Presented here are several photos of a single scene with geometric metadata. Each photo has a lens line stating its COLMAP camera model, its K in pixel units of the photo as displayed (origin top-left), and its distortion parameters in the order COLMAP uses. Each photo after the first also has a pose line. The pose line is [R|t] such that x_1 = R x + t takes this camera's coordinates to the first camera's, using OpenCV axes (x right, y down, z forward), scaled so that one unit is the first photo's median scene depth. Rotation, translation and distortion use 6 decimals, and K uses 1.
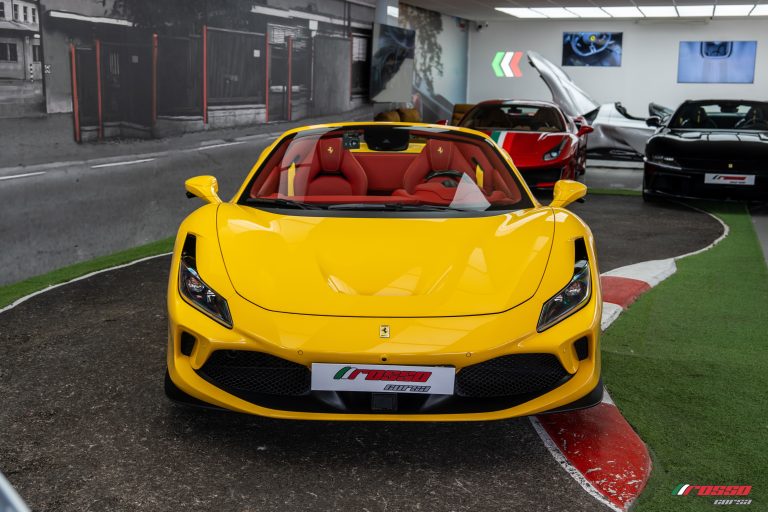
lens RADIAL K [[902.9, 0, 382.5], [0, 902.9, 248.1], [0, 0, 1]] dist [0.018830, 0.000000]
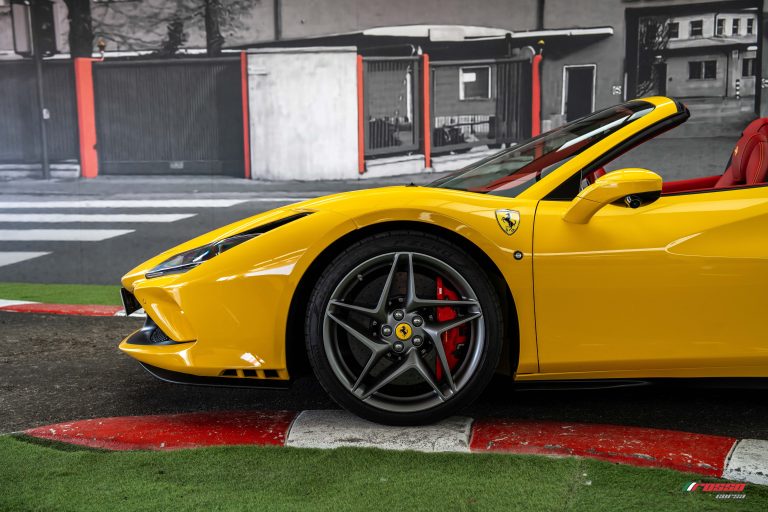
lens RADIAL K [[1009.0, 0, 381.3], [0, 1009.0, 259.8], [0, 0, 1]] dist [0.147696, 0.000000]
pose [[-0.022695, 0.063466, -0.997726, 0.634474], [-0.179699, 0.981470, 0.066520, -0.023494], [0.983460, 0.180800, -0.010870, 0.626455]]
